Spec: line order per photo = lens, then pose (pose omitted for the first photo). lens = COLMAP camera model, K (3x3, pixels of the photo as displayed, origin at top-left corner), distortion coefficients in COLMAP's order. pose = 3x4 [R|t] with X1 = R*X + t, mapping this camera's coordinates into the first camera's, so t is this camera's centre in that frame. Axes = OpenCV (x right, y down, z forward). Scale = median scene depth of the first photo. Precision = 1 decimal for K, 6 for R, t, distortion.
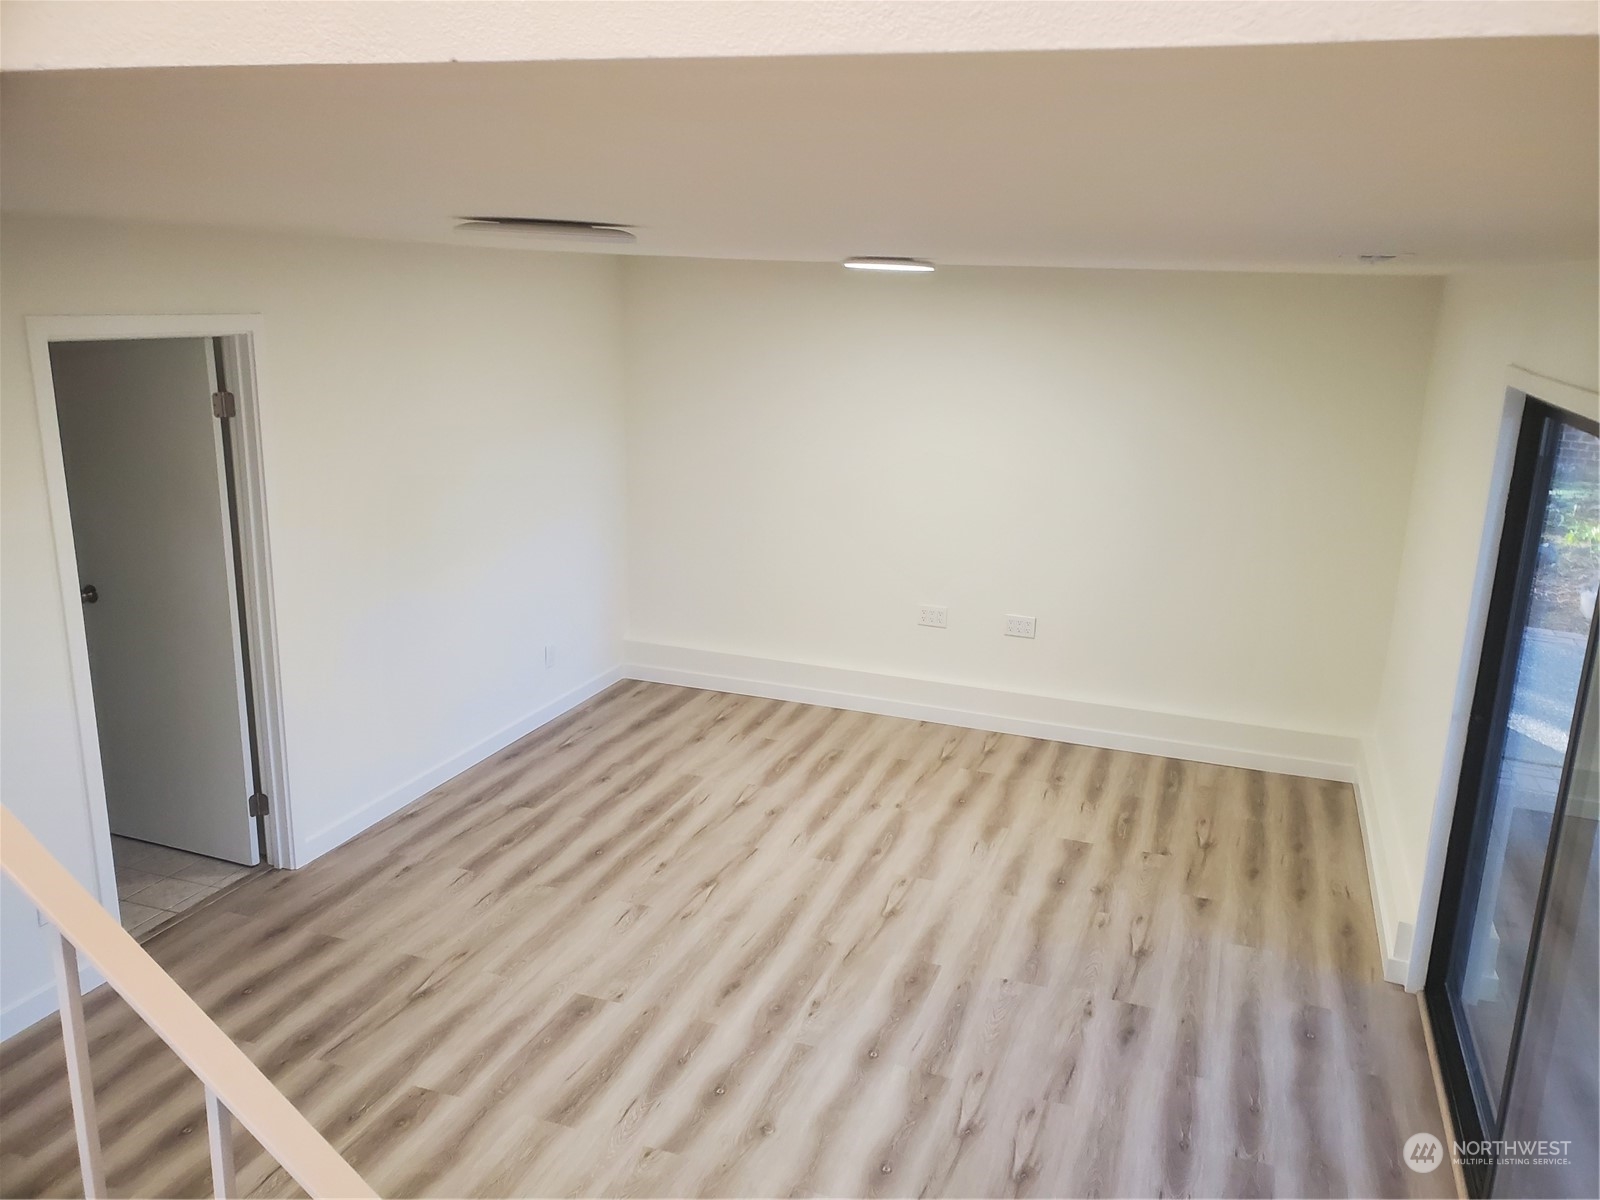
lens RADIAL K [[1229.5, 0, 800.0], [0, 1229.5, 600.0], [0, 0, 1]] dist [0.005127, -0.000396]
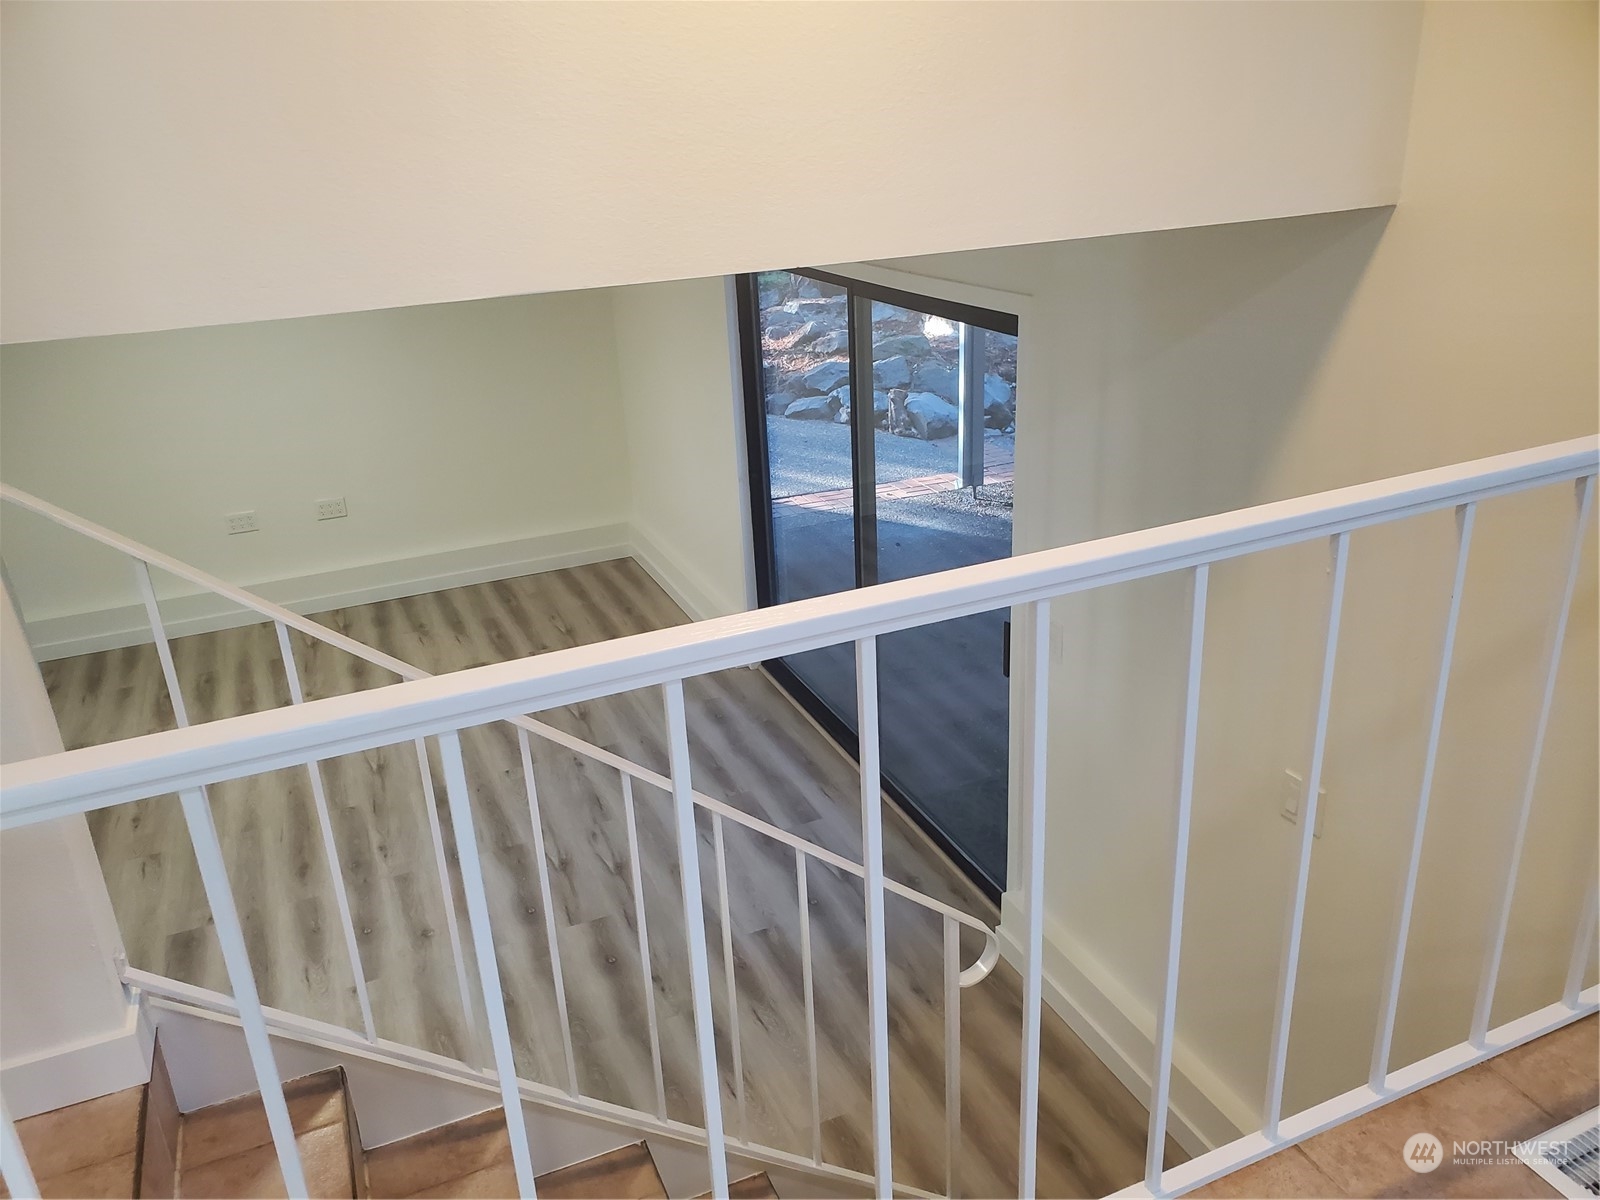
lens RADIAL K [[1240.3, 0, 800.0], [0, 1240.3, 600.0], [0, 0, 1]] dist [0.003633, -0.246663]
pose [[0.727888, -0.307171, 0.613046, -0.241701], [0.231297, 0.951639, 0.202199, -0.029879], [-0.645508, -0.005383, 0.763735, -0.107898]]
